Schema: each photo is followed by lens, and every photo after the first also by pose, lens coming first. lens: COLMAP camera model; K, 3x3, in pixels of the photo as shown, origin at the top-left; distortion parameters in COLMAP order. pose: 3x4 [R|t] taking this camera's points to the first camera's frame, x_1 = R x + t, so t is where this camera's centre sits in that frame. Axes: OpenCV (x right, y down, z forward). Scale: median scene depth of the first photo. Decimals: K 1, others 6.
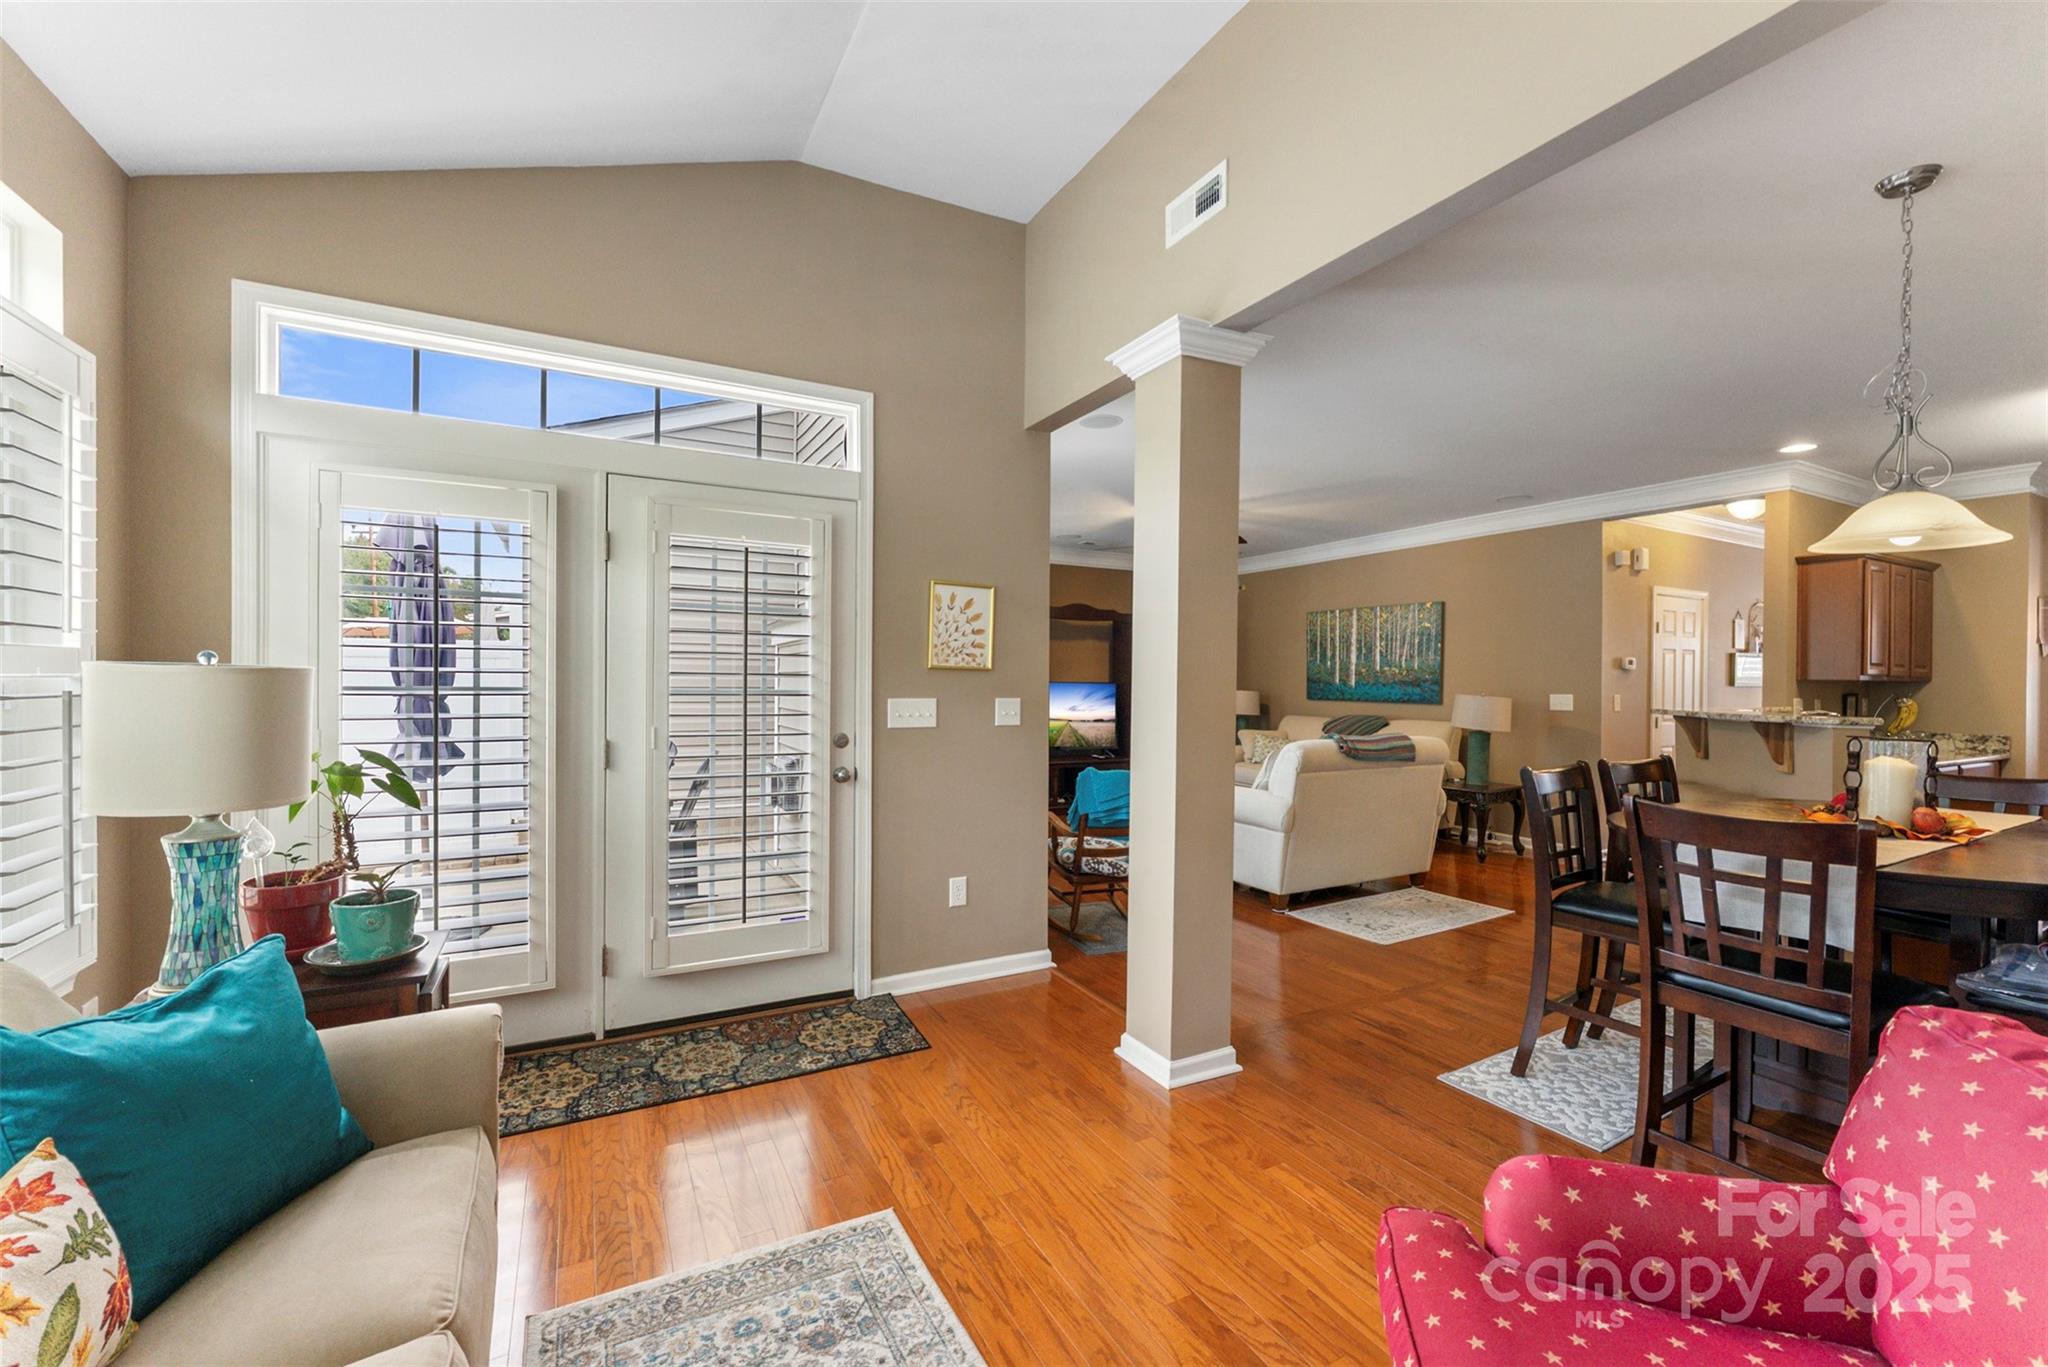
lens RADIAL K [[821.4, 0, 1015.8], [0, 821.4, 681.9], [0, 0, 1]] dist [-0.000760, -0.000171]
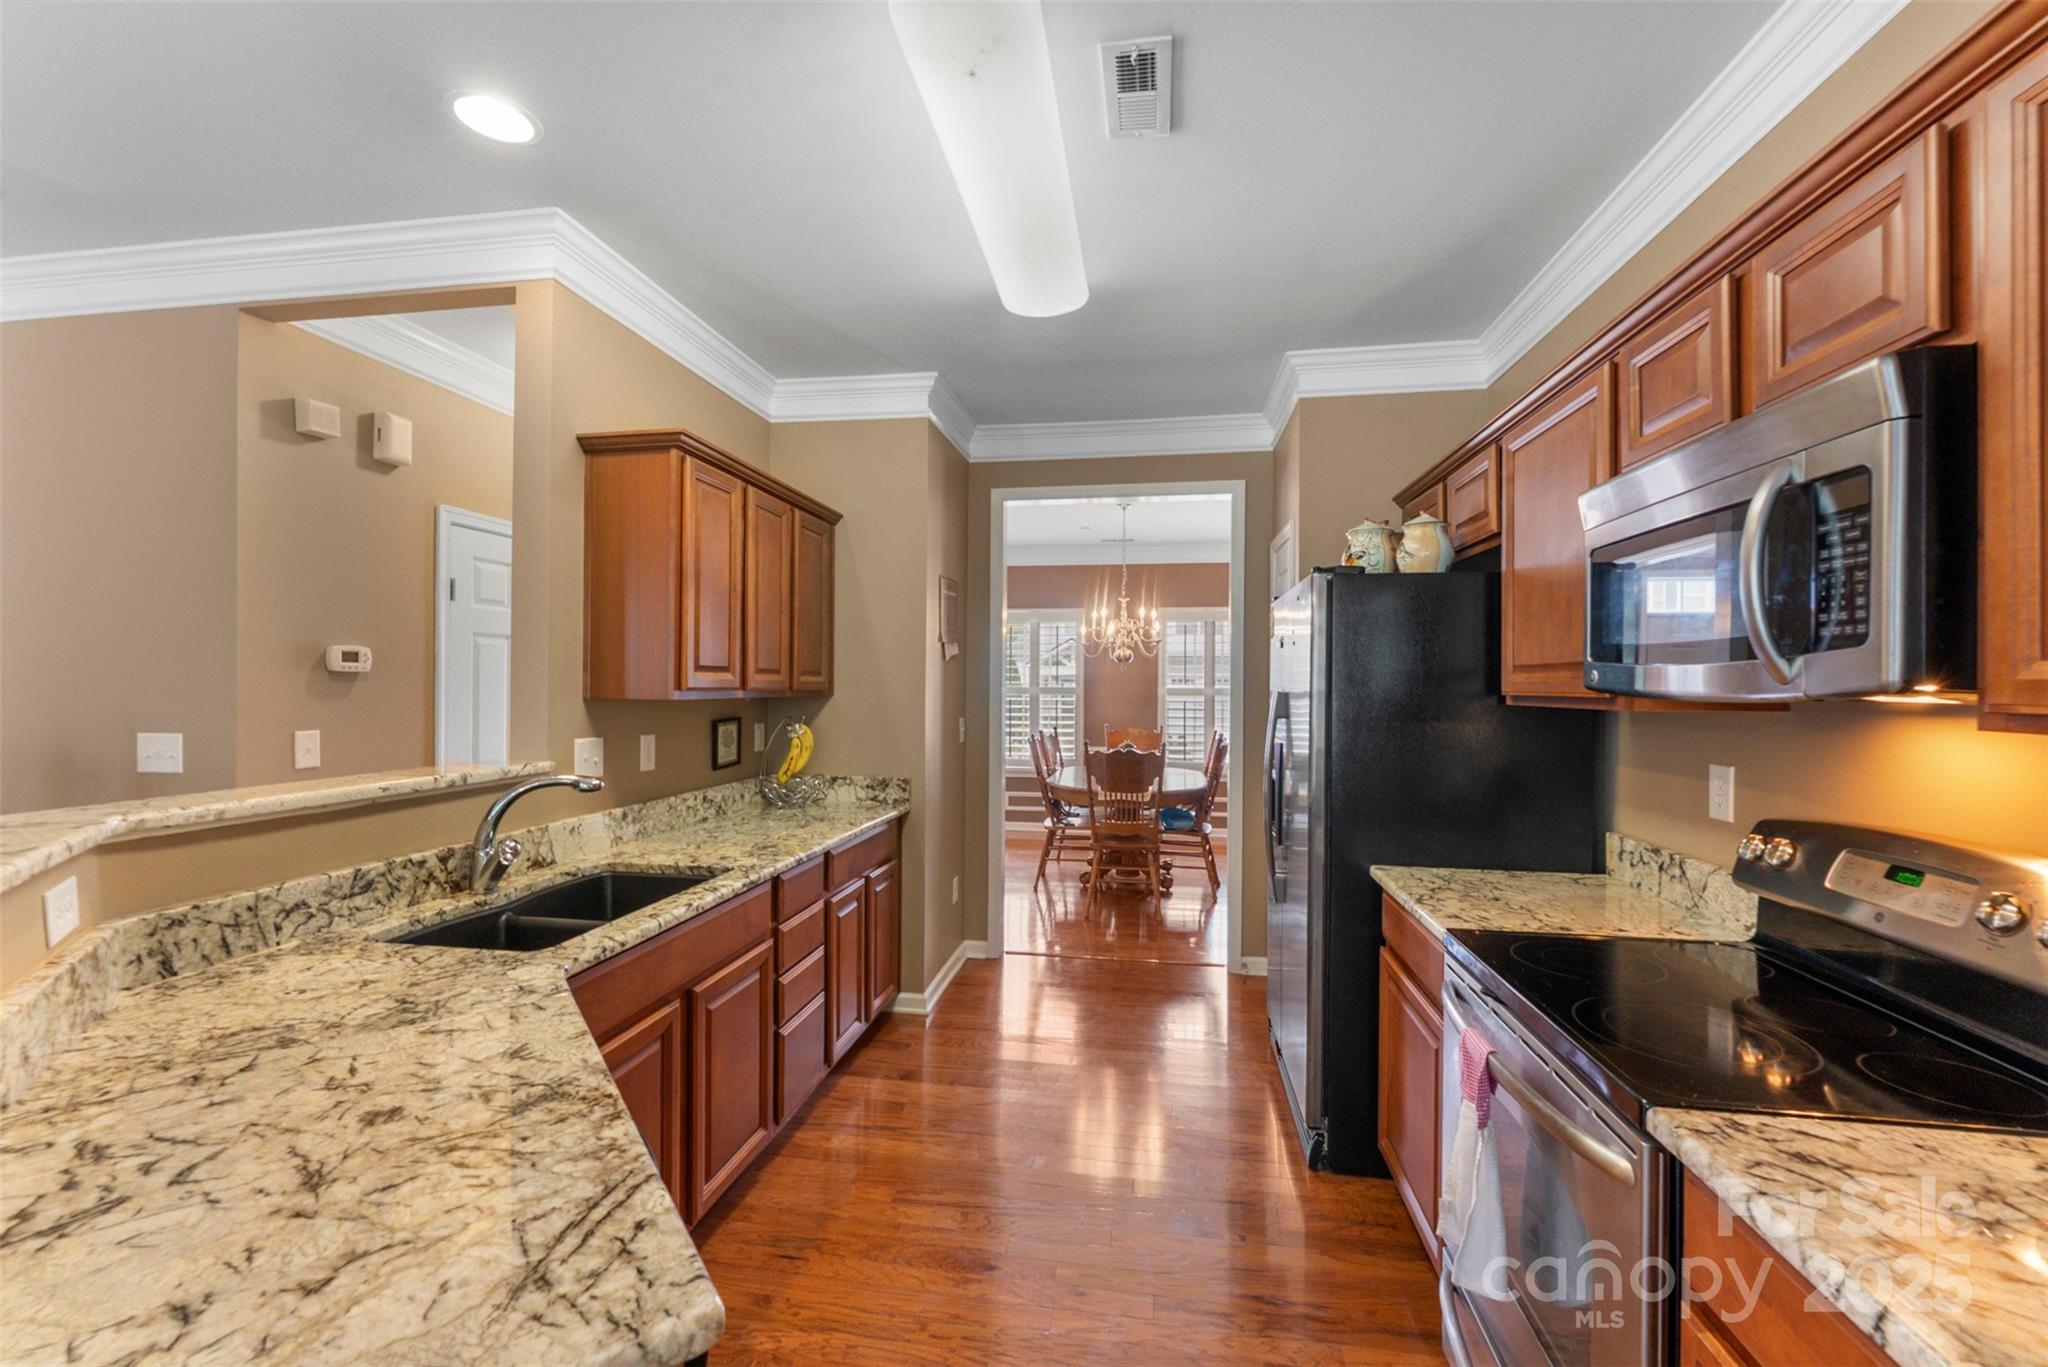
lens RADIAL K [[821.4, 0, 1025.3], [0, 821.4, 683.4], [0, 0, 1]] dist [-0.000760, -0.000171]
pose [[0.614962, -0.004847, 0.788542, 1.308133], [0.008511, 0.999964, -0.000490, -0.015862], [-0.788511, 0.007012, 0.614981, 0.907633]]
